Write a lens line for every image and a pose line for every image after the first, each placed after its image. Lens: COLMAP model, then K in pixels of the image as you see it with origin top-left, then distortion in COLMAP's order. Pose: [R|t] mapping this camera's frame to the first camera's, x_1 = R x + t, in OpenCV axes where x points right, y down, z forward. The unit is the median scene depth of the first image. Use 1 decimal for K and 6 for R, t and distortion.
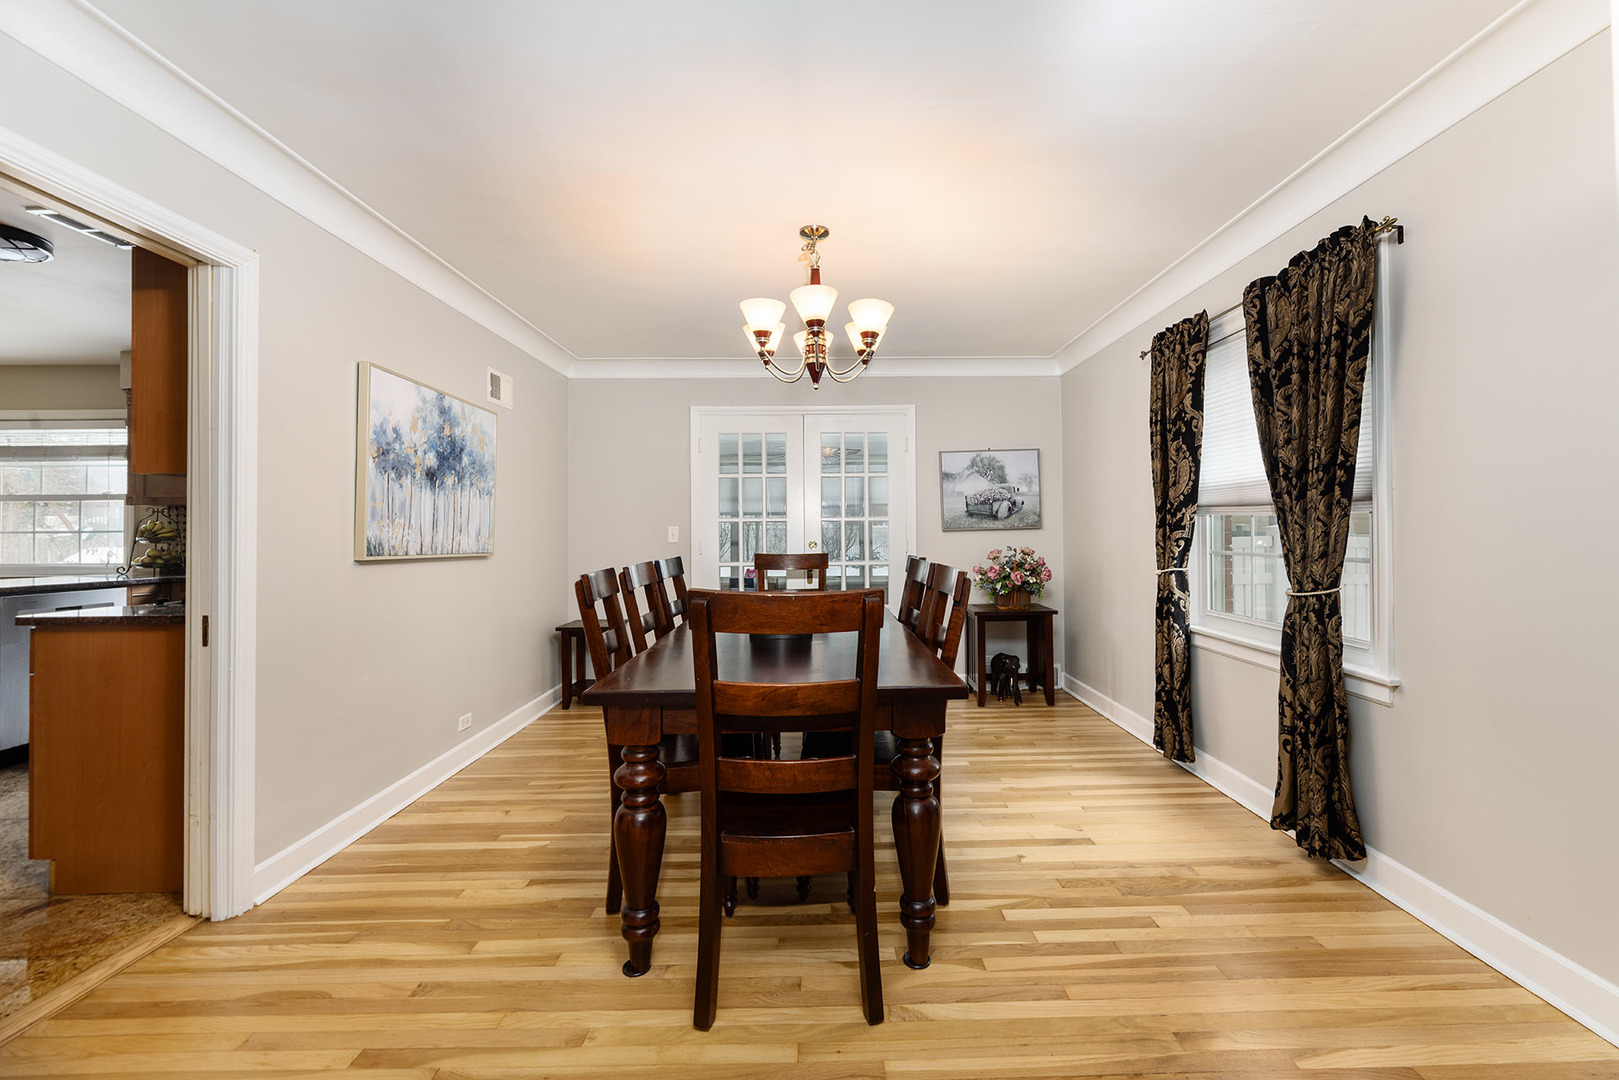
lens RADIAL K [[655.2, 0, 827.0], [0, 655.2, 523.8], [0, 0, 1]] dist [-0.001490, -0.000365]
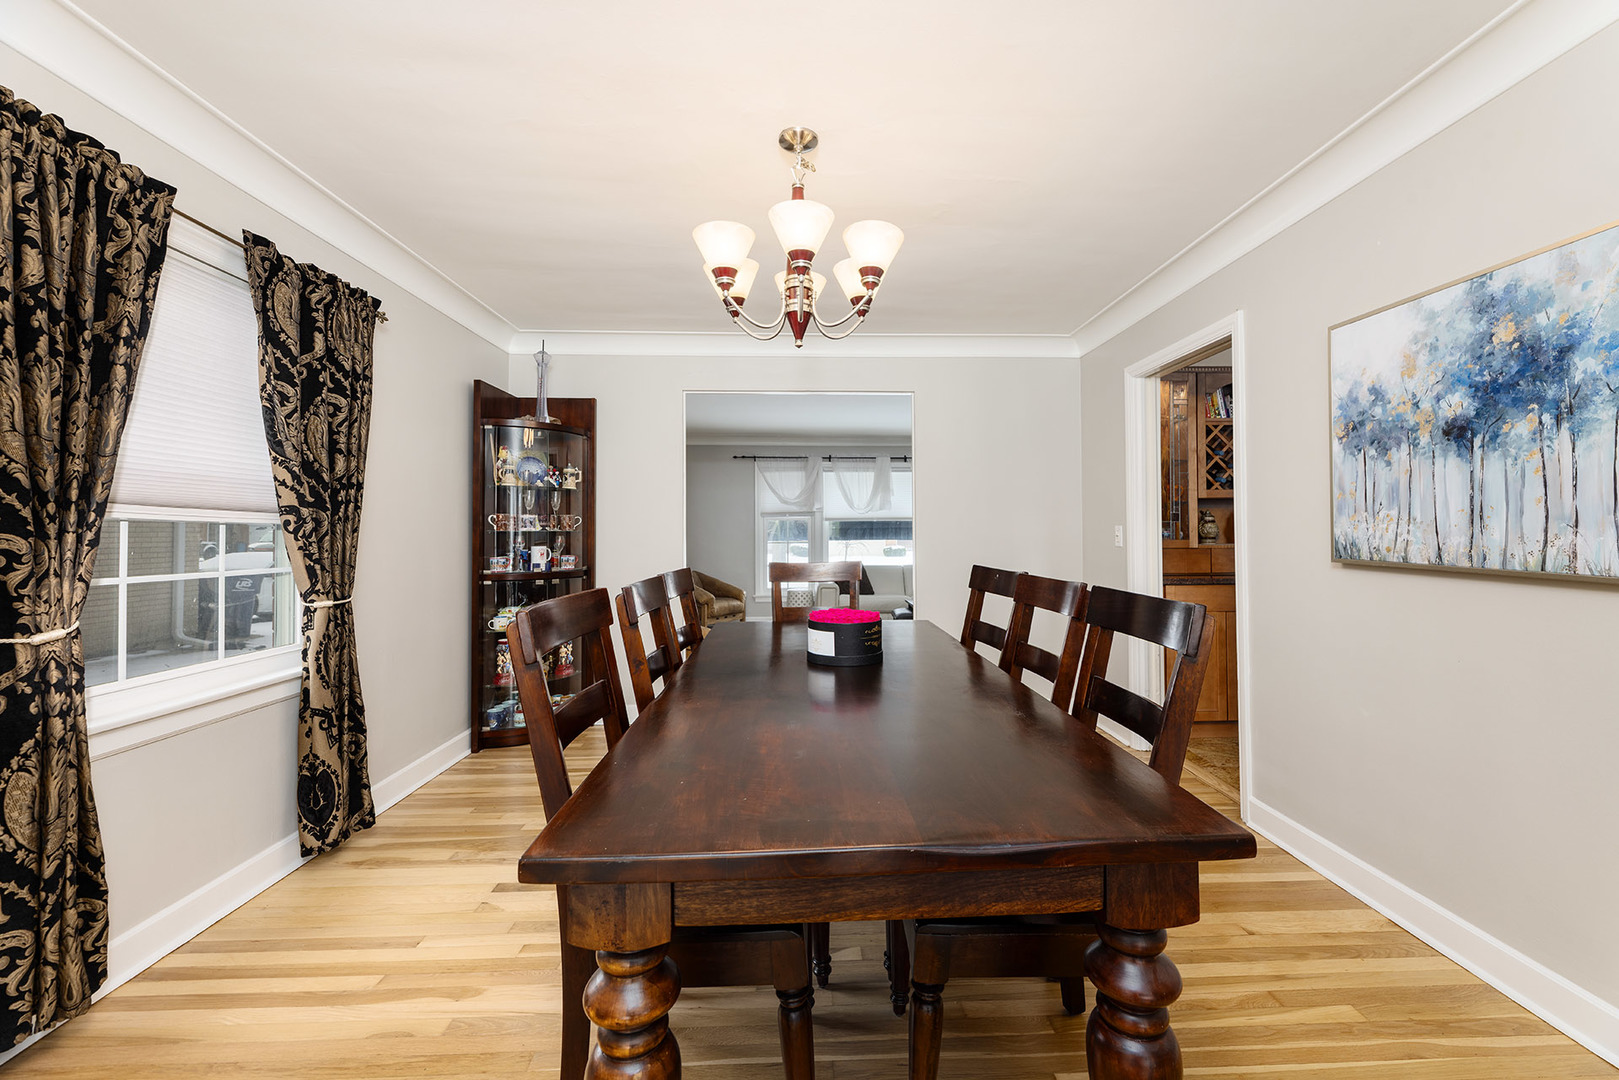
lens RADIAL K [[655.2, 0, 827.0], [0, 655.2, 523.8], [0, 0, 1]] dist [-0.001490, -0.000365]
pose [[-0.999719, 0.013779, -0.019300, -0.029774], [0.014245, 0.999605, -0.024220, 0.015516], [0.018959, -0.024489, -0.999520, 1.664460]]
